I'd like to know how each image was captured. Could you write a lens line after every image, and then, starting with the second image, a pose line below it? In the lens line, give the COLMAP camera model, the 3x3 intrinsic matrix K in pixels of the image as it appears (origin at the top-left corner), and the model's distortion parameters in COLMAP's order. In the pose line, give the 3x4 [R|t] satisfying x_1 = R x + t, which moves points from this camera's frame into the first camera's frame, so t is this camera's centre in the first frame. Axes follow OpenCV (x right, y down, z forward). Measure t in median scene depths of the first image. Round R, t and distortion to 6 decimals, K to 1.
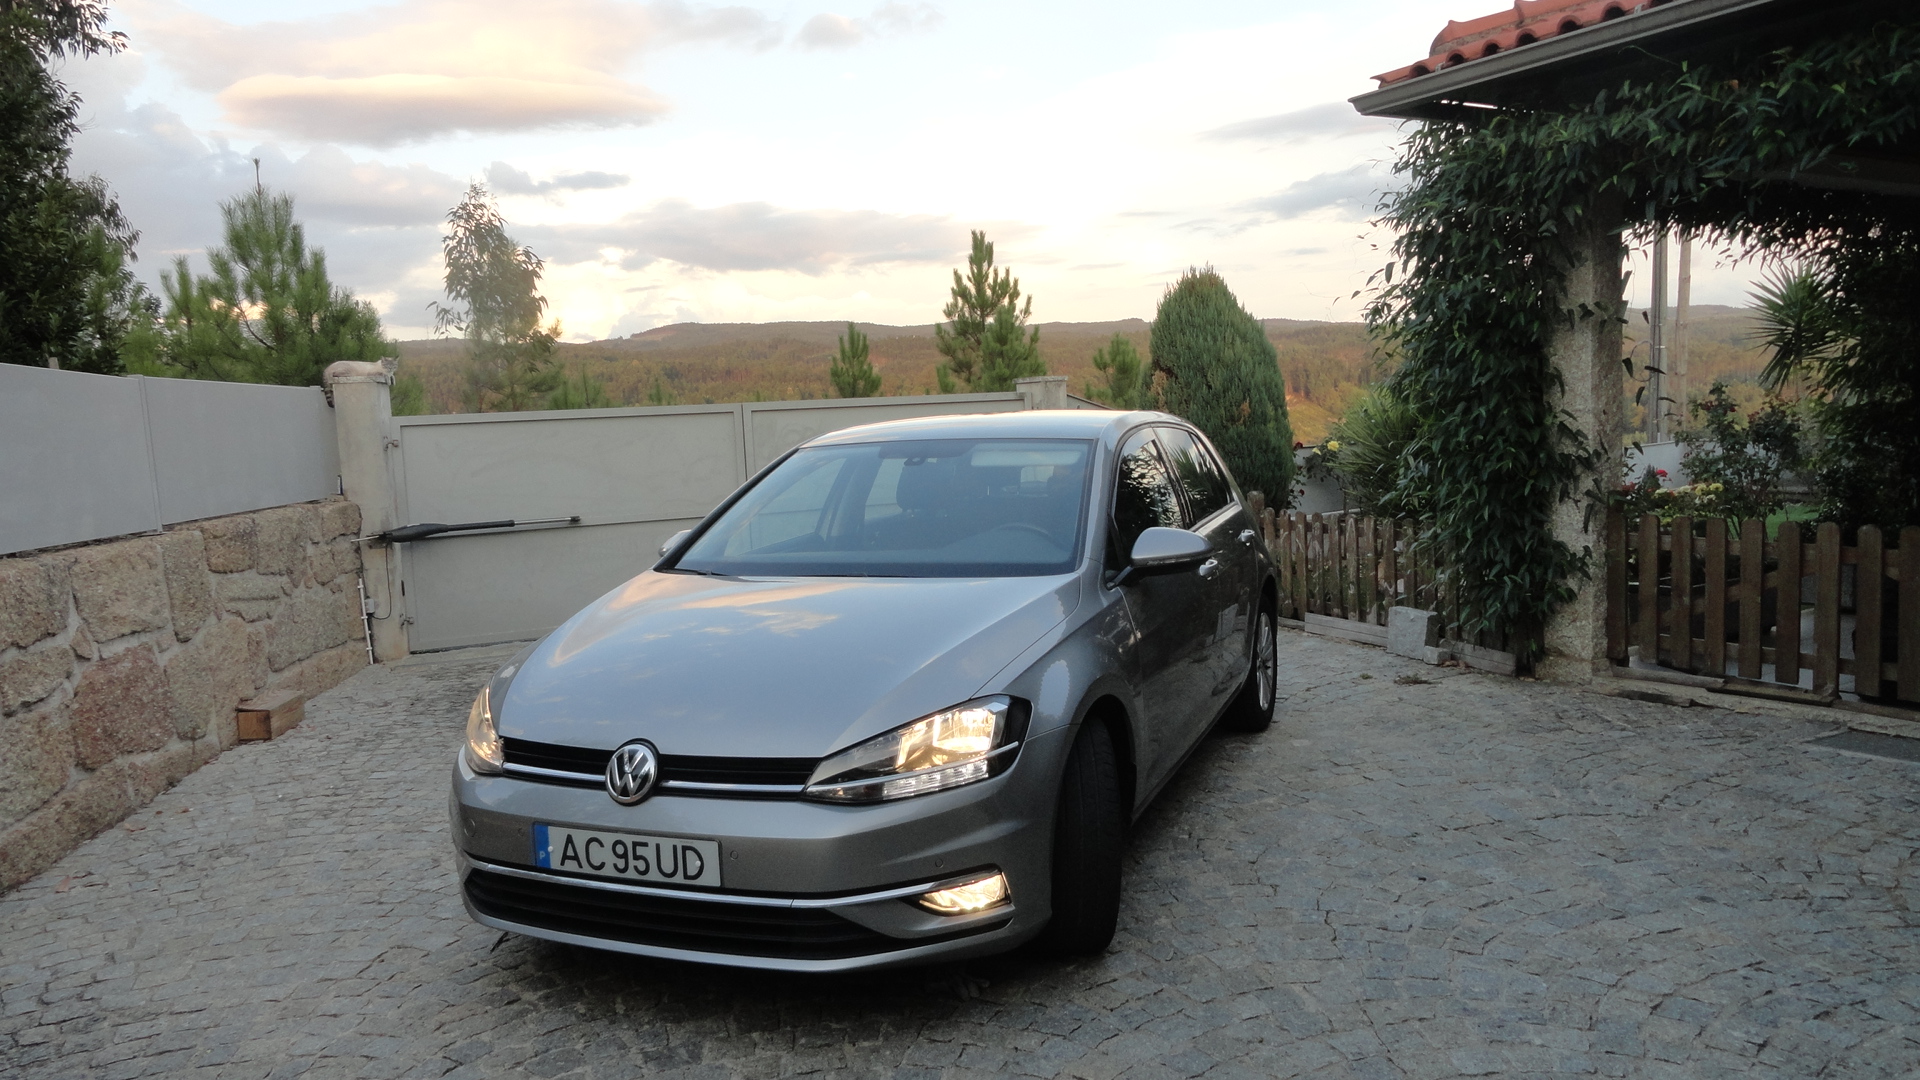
lens RADIAL K [[1328.8, 0, 968.7], [0, 1328.8, 540.3], [0, 0, 1]] dist [-0.000729, 0.006750]
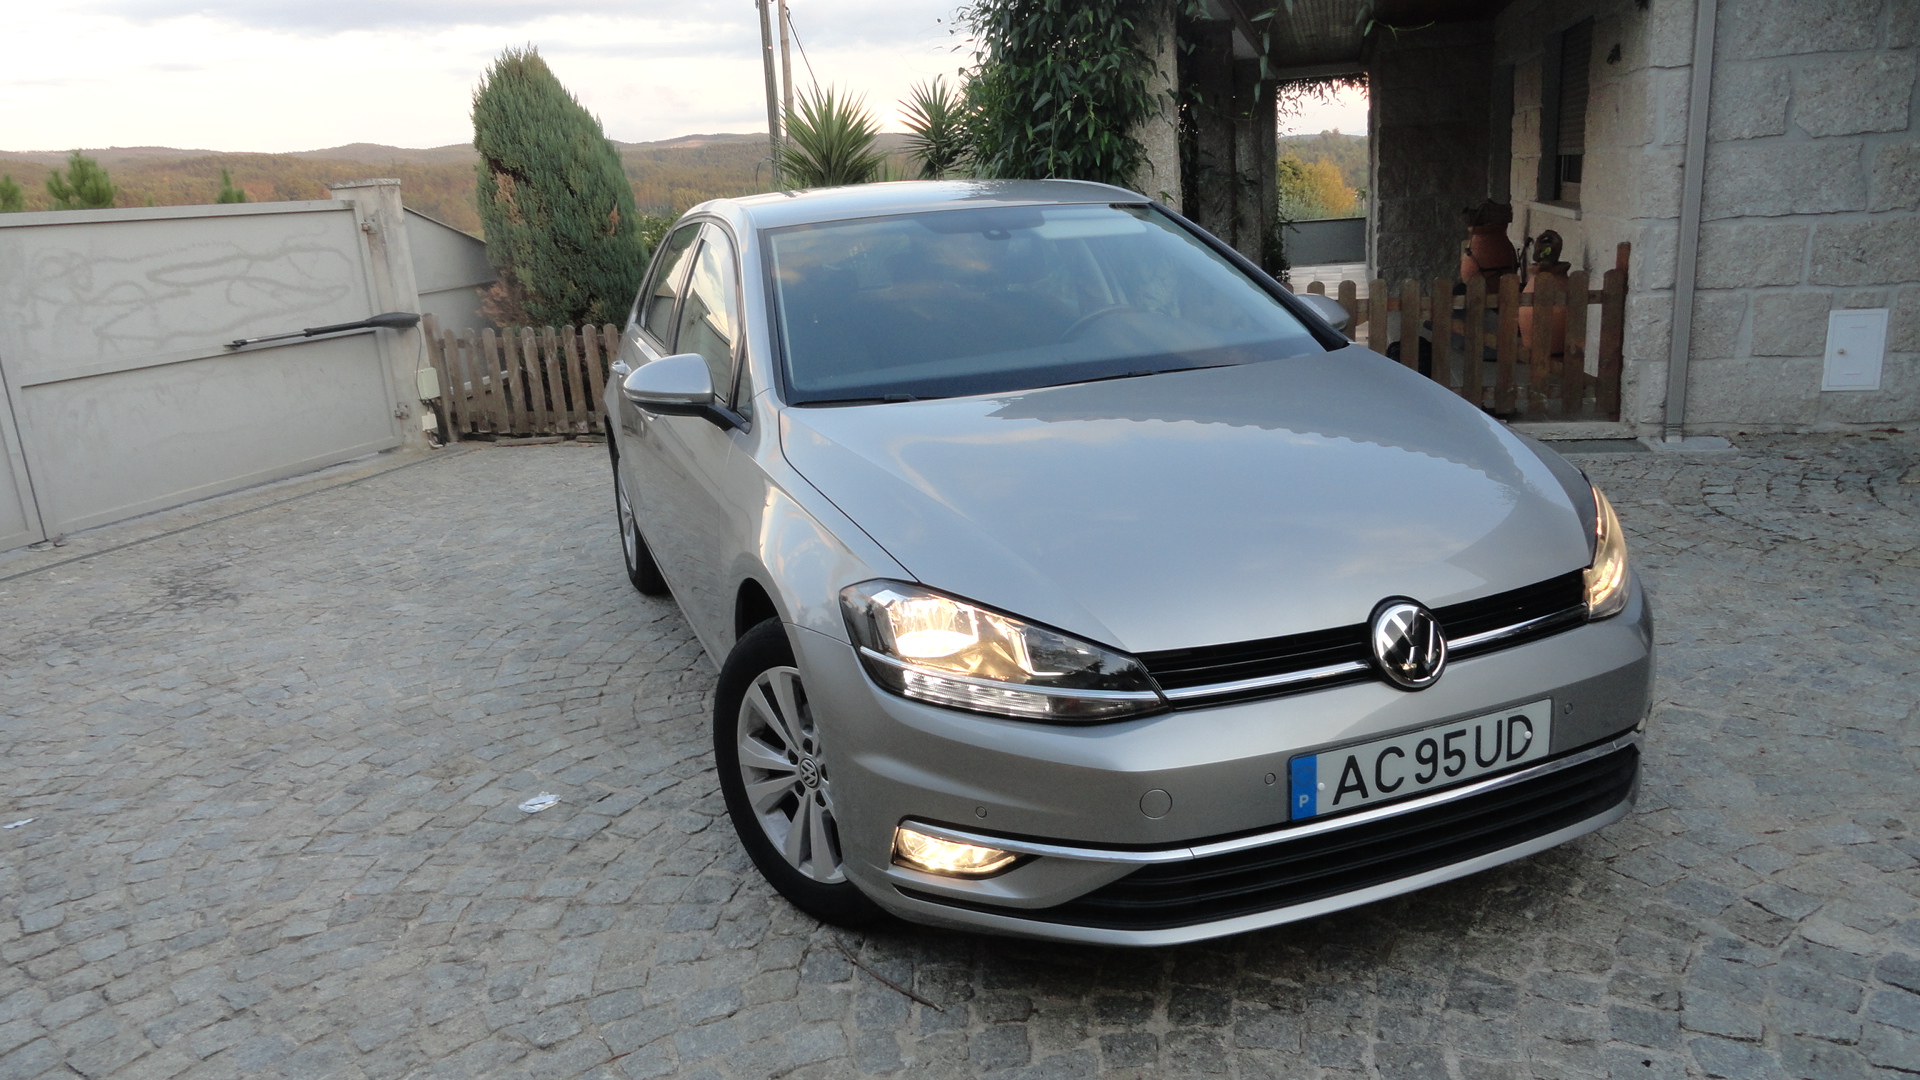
lens RADIAL K [[1327.3, 0, 965.3], [0, 1327.3, 547.2], [0, 0, 1]] dist [-0.001759, 0.012476]
pose [[0.735397, -0.182146, 0.652697, -0.416791], [0.098668, 0.981714, 0.162794, -0.005738], [-0.670415, -0.055318, 0.739922, 0.307201]]
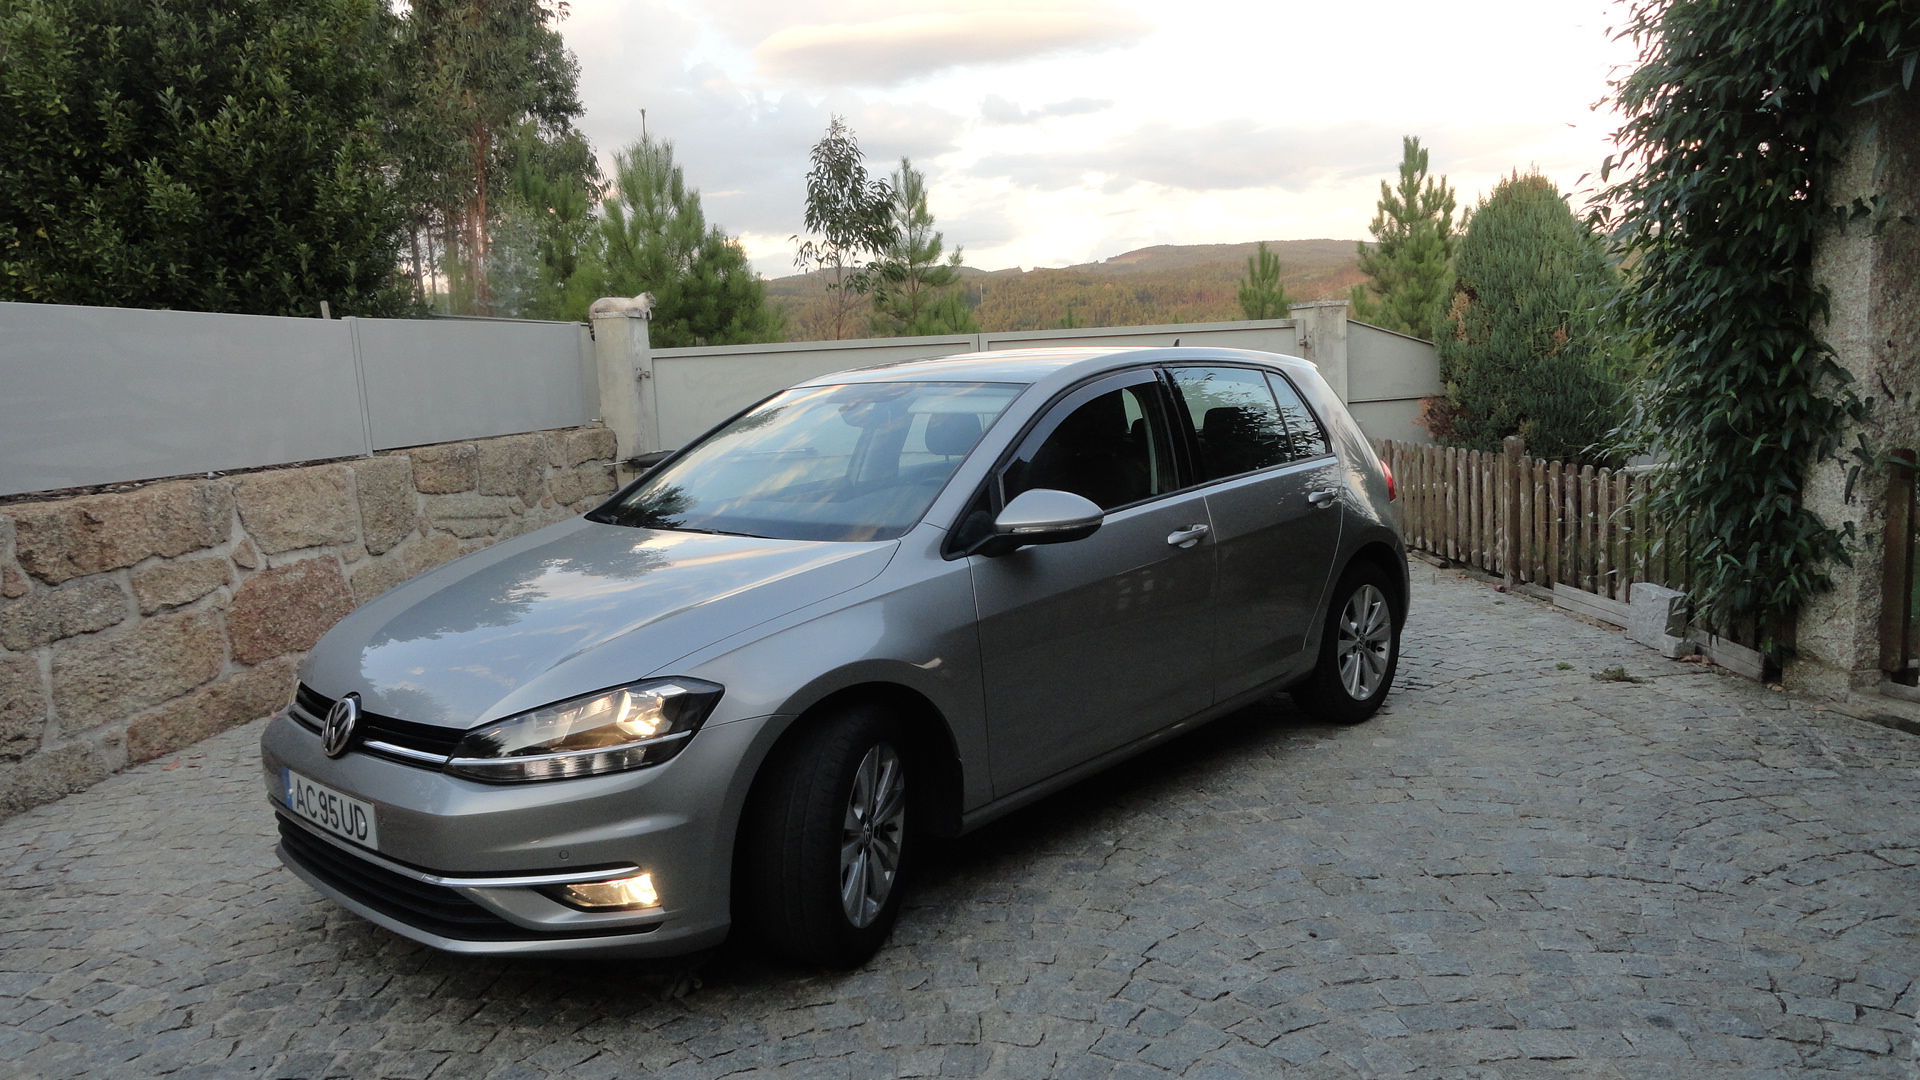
lens RADIAL K [[1327.3, 0, 965.3], [0, 1327.3, 547.2], [0, 0, 1]] dist [-0.001759, 0.012476]
pose [[0.939345, 0.048244, -0.339563, 0.254182], [-0.026994, 0.997386, 0.067033, -0.018790], [0.341909, -0.053801, 0.938192, 0.113143]]
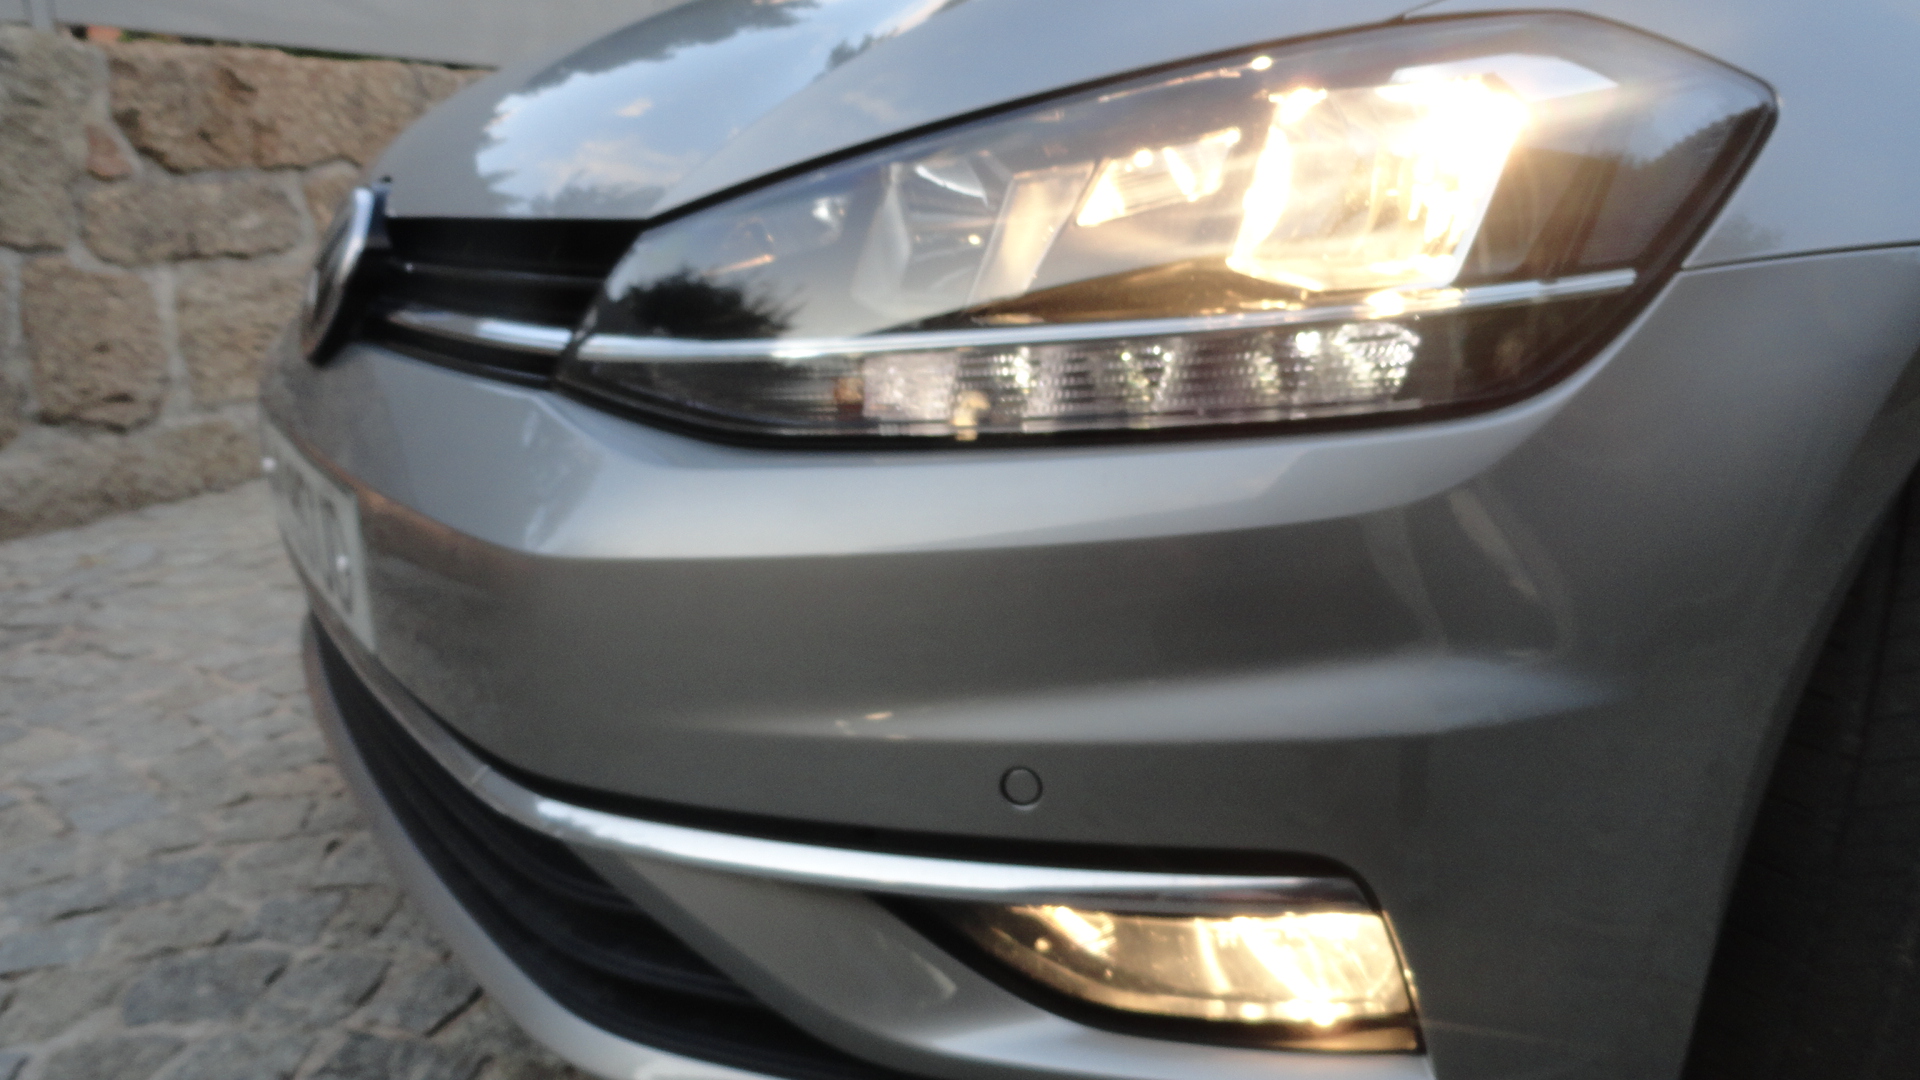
lens RADIAL K [[1327.3, 0, 965.3], [0, 1327.3, 547.2], [0, 0, 1]] dist [-0.001759, 0.012476]
pose [[0.828342, 0.178829, -0.530914, 0.031994], [-0.069831, 0.973252, 0.218871, 0.077978], [0.555853, -0.144225, 0.818673, 0.393676]]
